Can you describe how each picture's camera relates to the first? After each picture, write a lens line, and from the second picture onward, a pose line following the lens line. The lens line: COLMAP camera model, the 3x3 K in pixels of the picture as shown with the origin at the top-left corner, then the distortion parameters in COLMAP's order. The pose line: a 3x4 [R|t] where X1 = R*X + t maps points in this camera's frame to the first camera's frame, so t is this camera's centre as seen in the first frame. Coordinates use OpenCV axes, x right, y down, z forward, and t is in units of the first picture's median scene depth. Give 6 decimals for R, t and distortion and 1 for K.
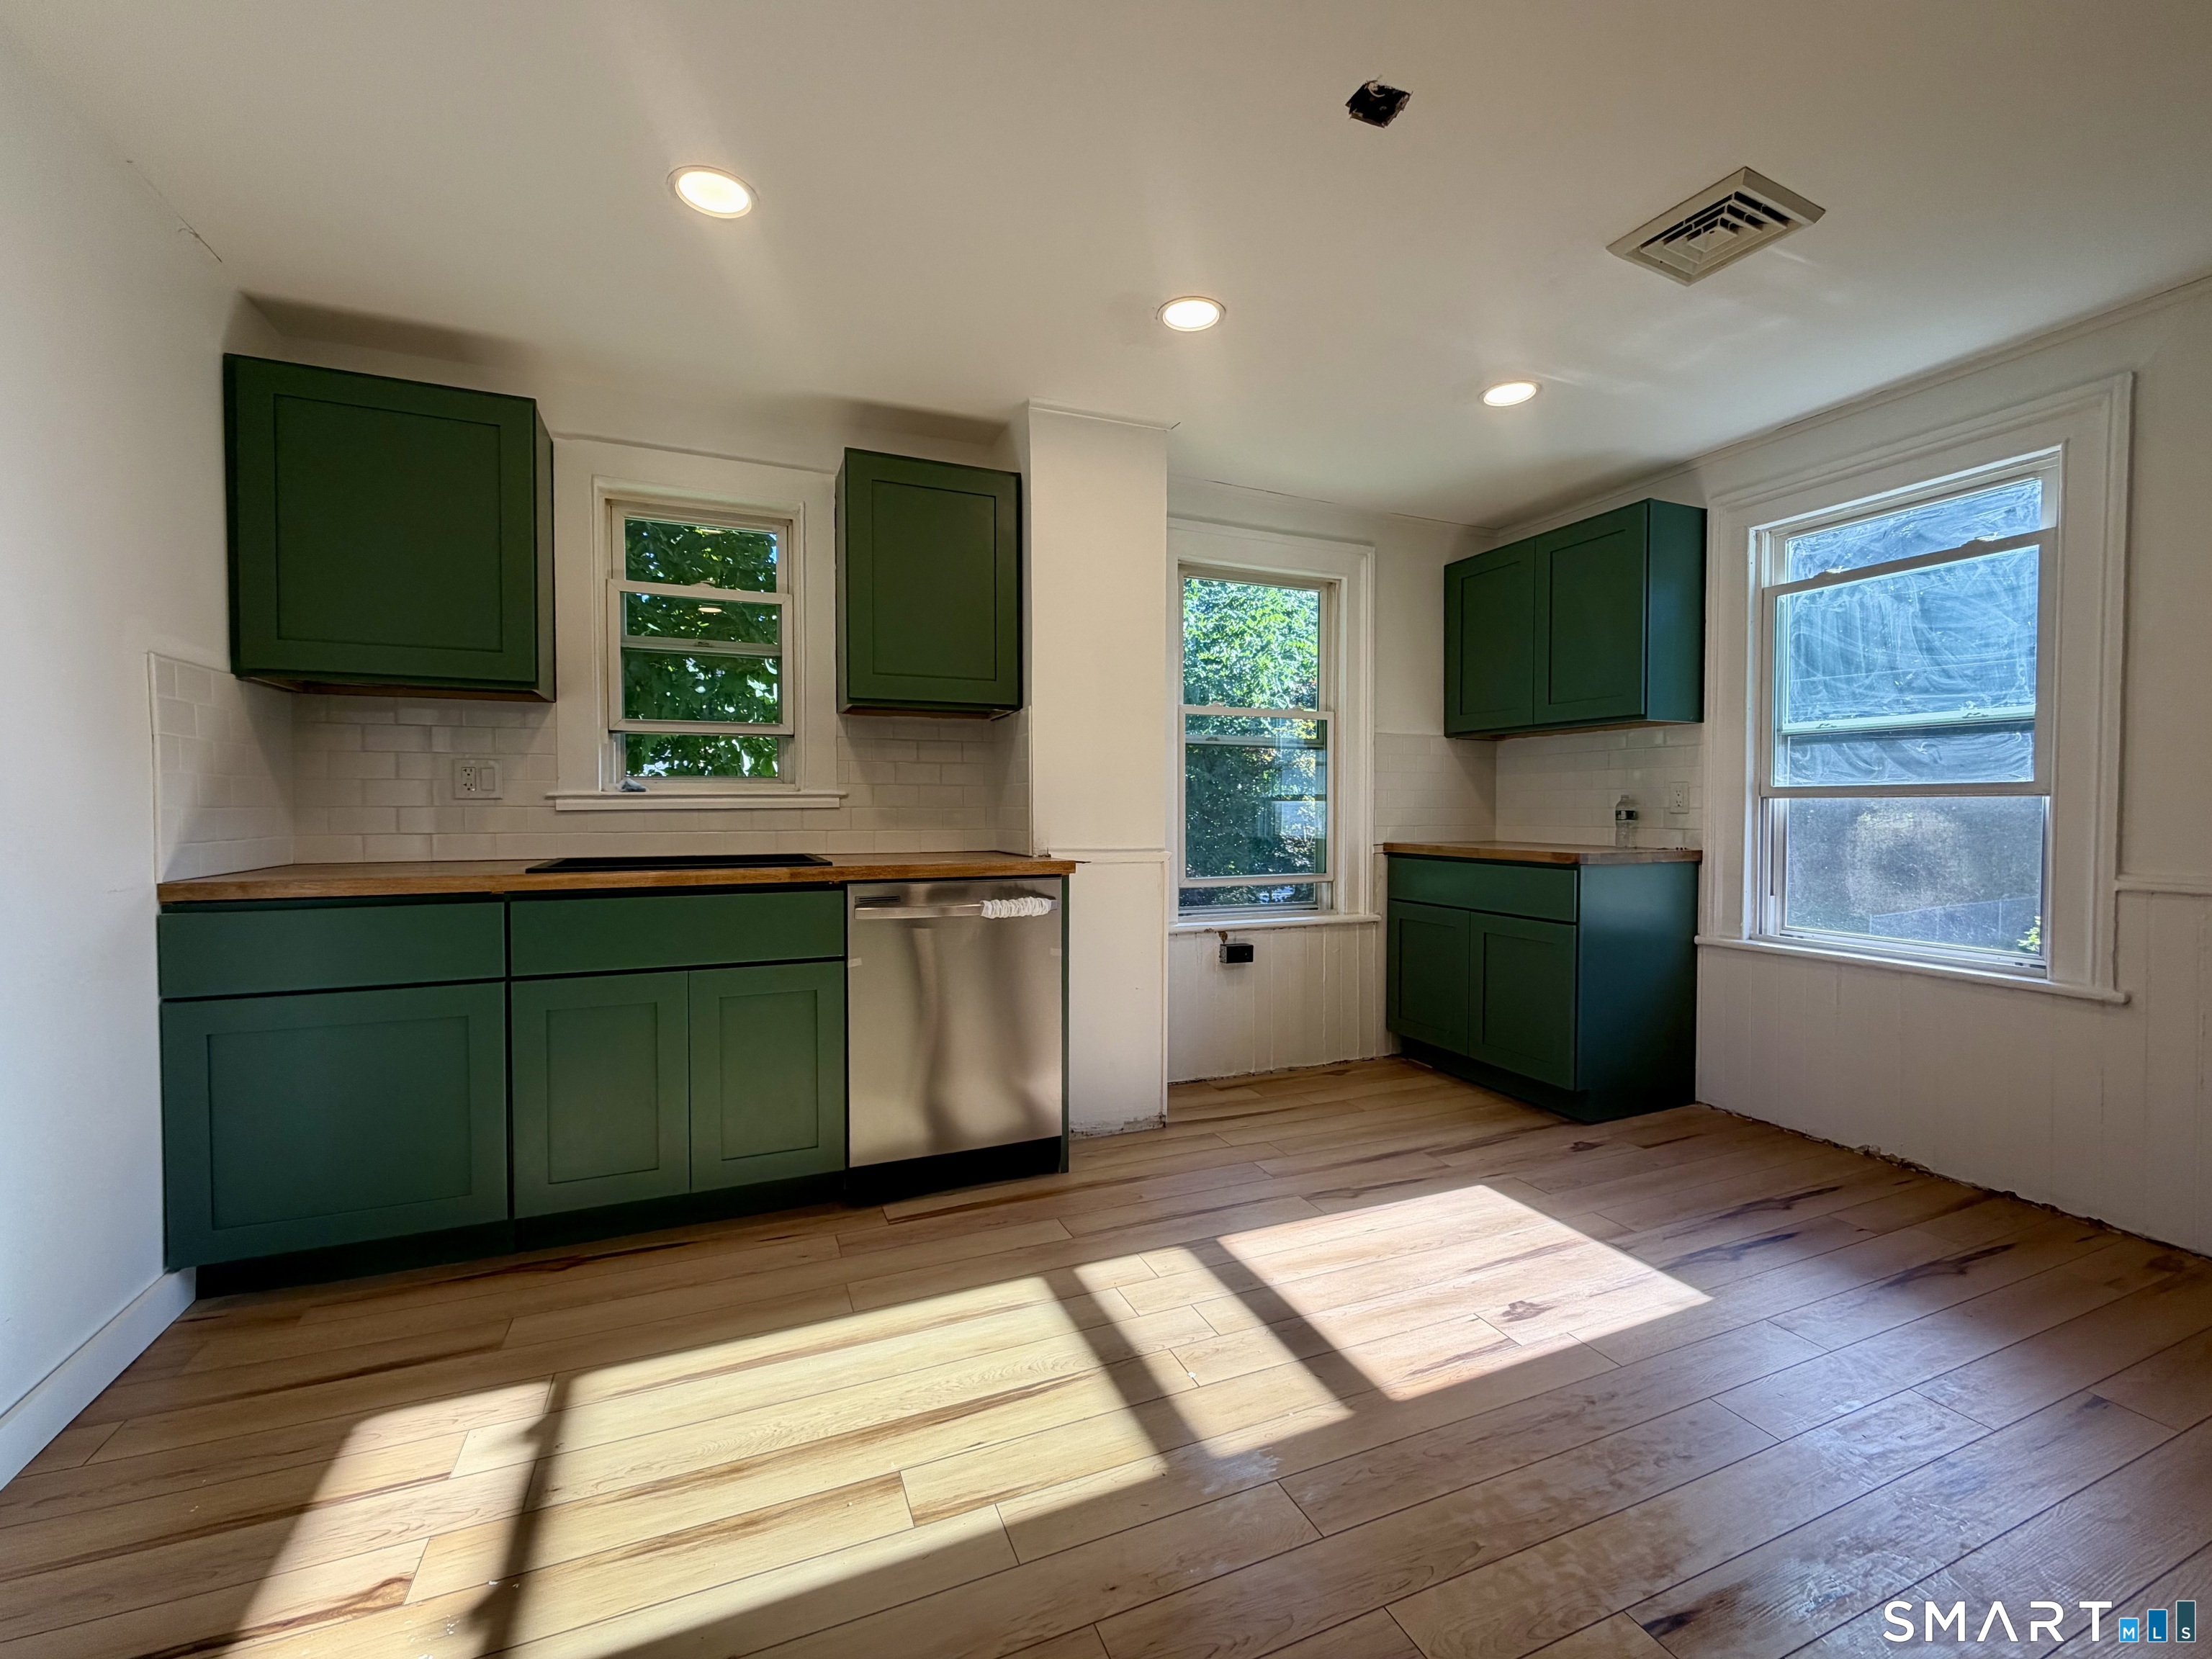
lens RADIAL K [[918.3, 0, 1100.4], [0, 918.3, 828.6], [0, 0, 1]] dist [-0.000636, -0.000393]
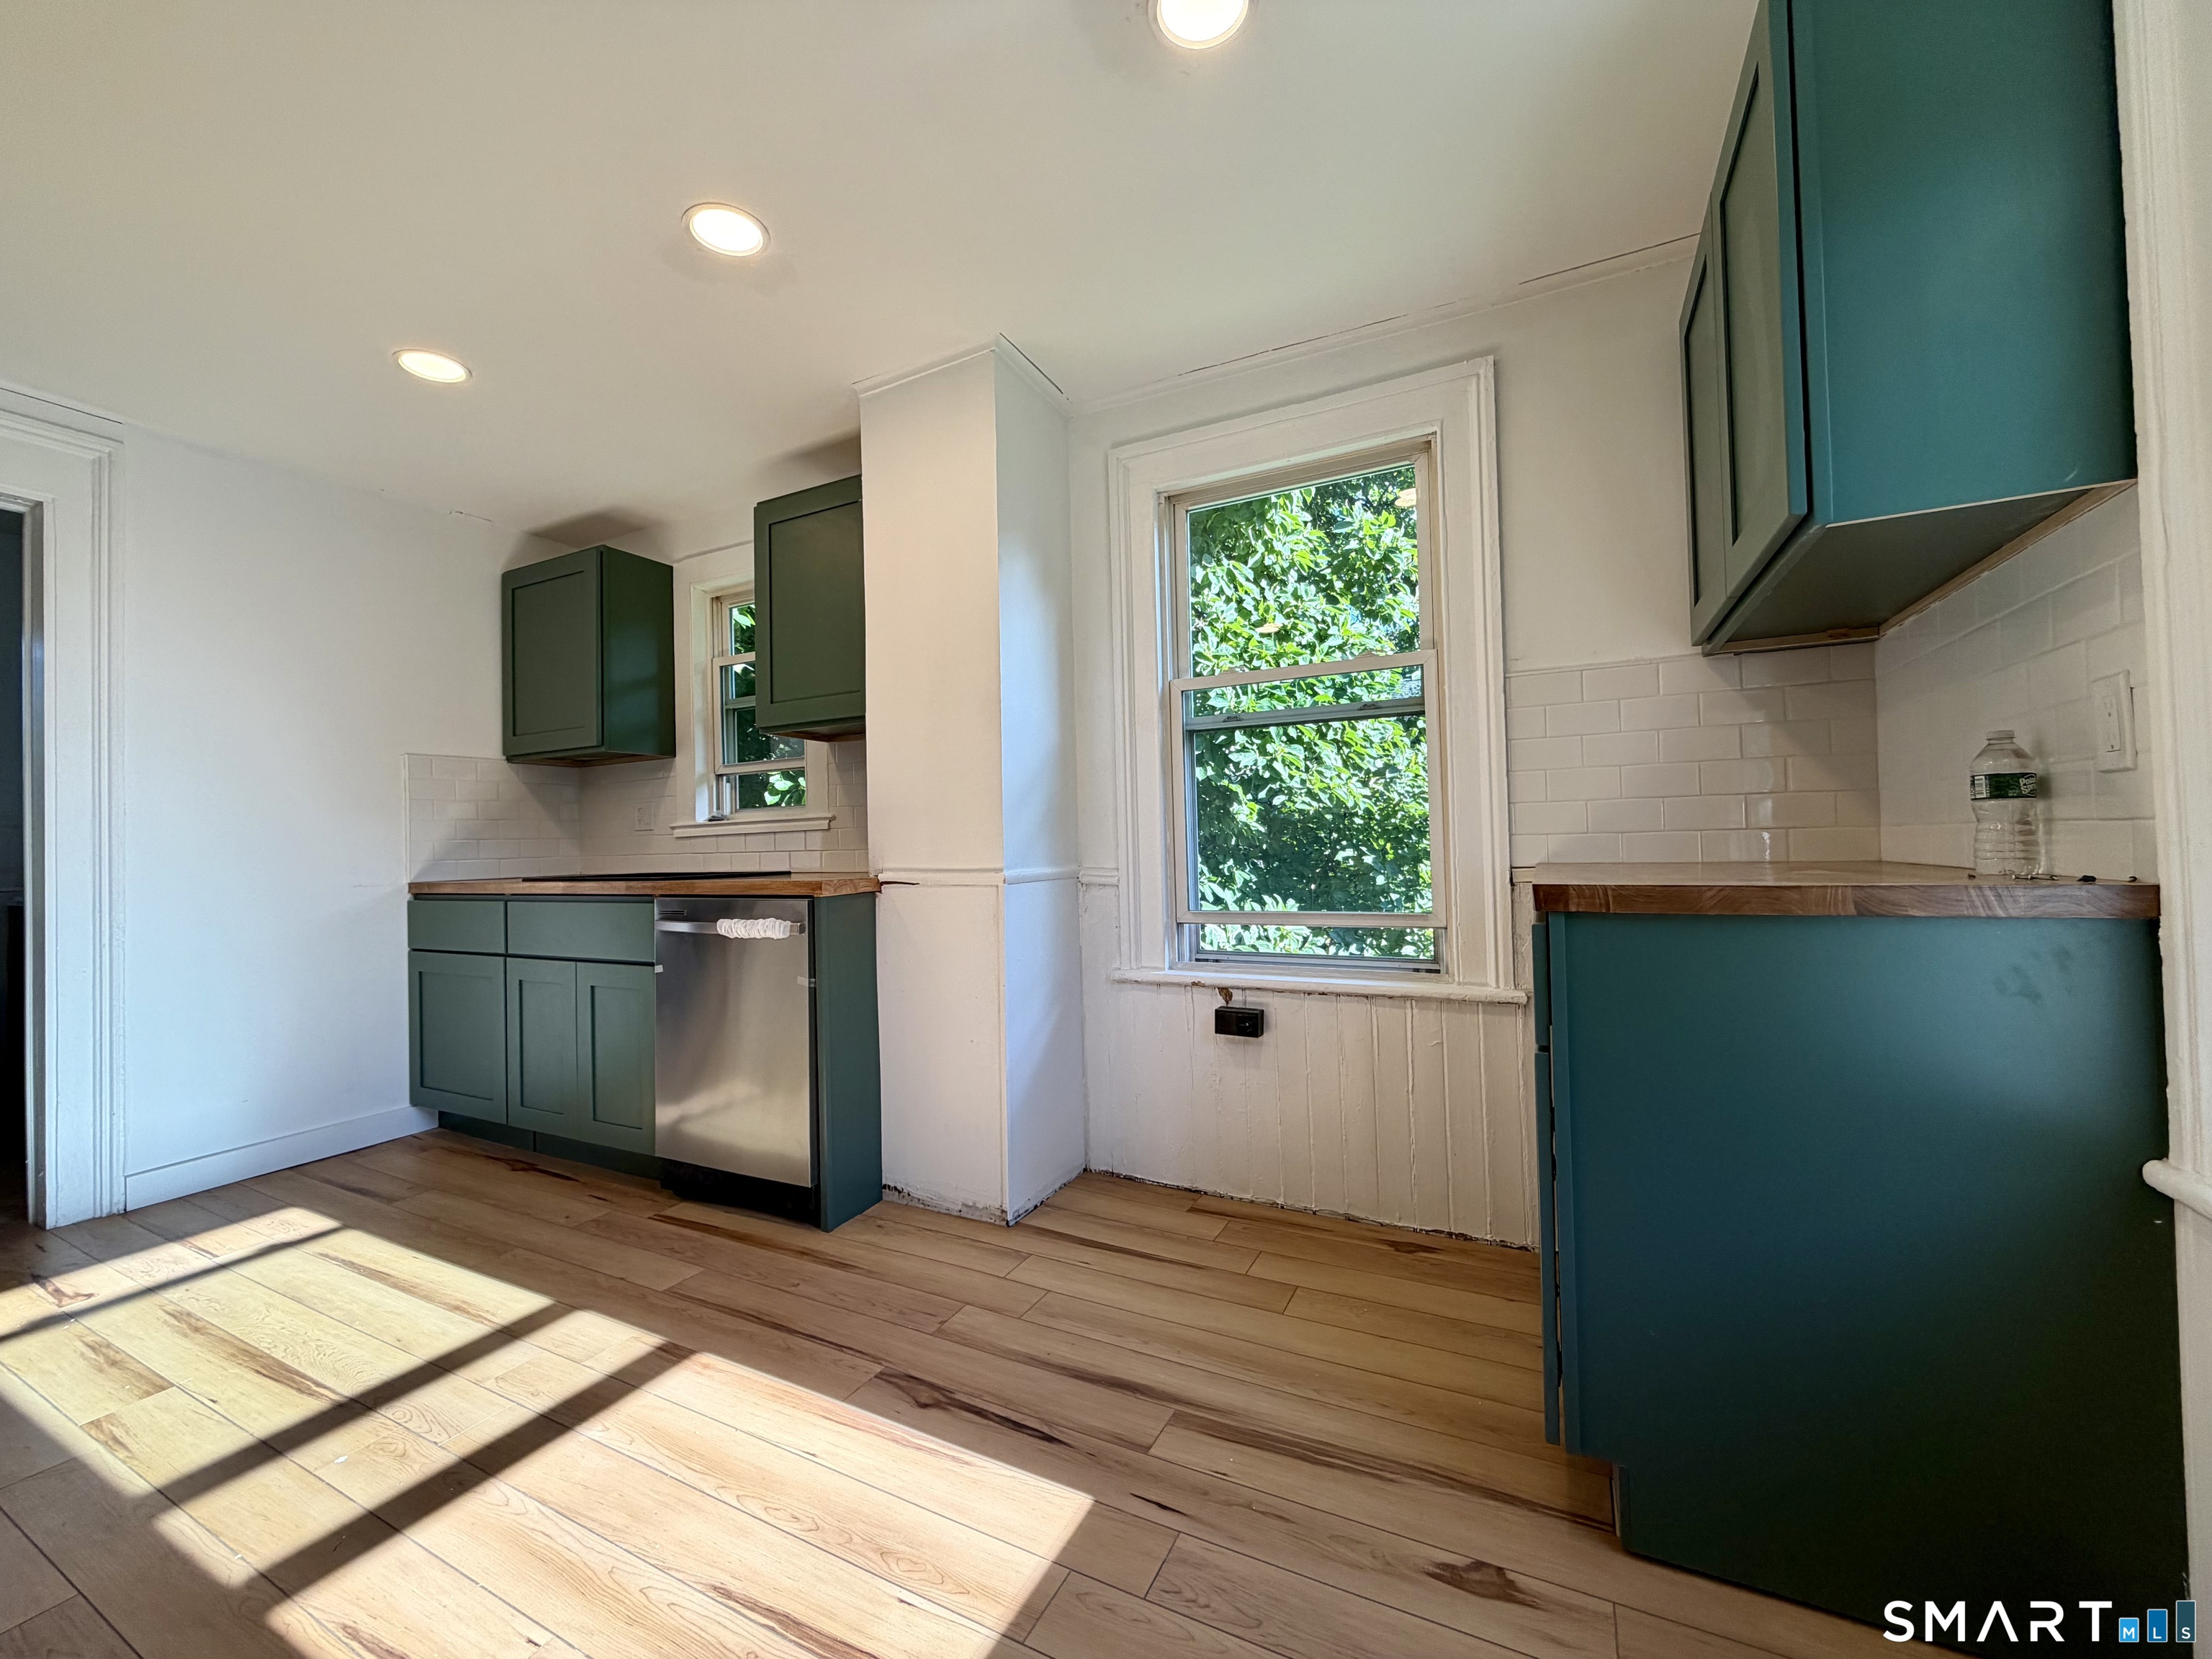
lens RADIAL K [[880.1, 0, 1101.5], [0, 880.1, 829.1], [0, 0, 1]] dist [-0.000662, -0.000153]
pose [[0.641330, -0.029765, -0.766688, 0.762212], [0.006291, 0.999418, -0.033538, 0.014695], [0.767240, 0.016686, 0.641143, 0.624701]]
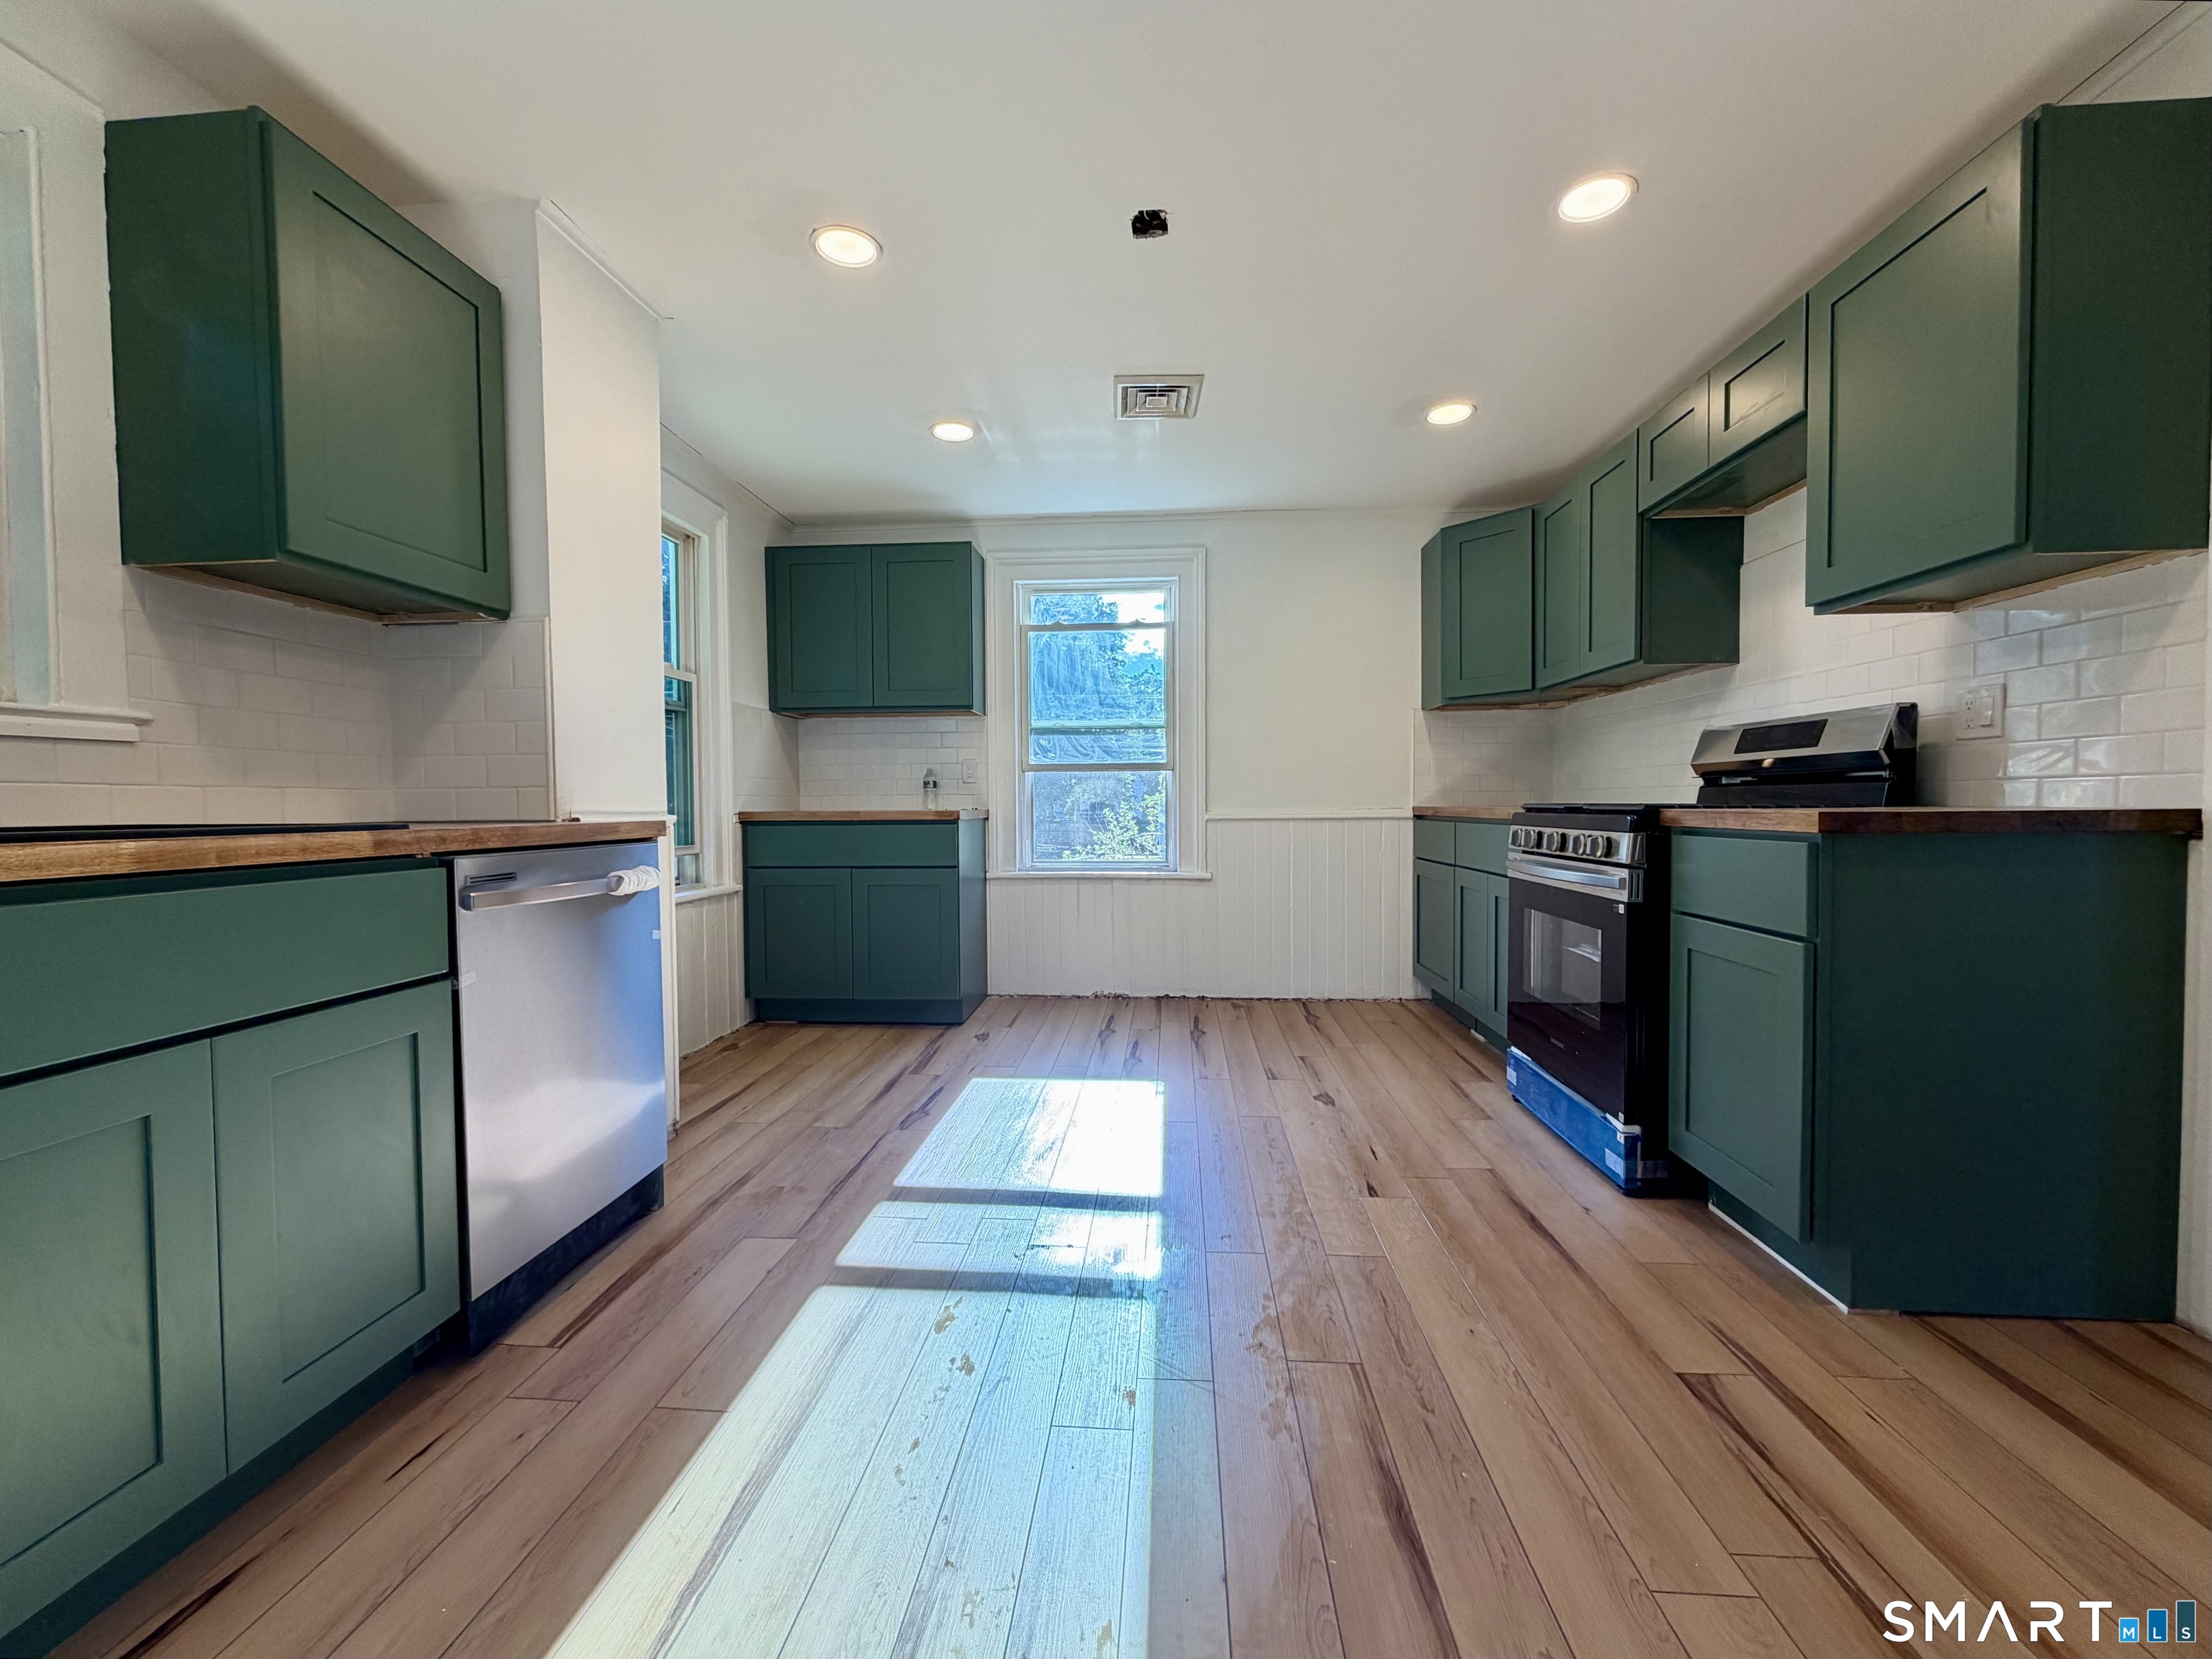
lens RADIAL K [[901.8, 0, 1106.3], [0, 901.8, 828.3], [0, 0, 1]] dist [-0.000857, -0.000374]
pose [[0.454699, -0.029566, 0.890154, -0.531592], [0.028604, 0.999418, 0.018584, 0.036515], [-0.890186, 0.017012, 0.455281, 0.274156]]
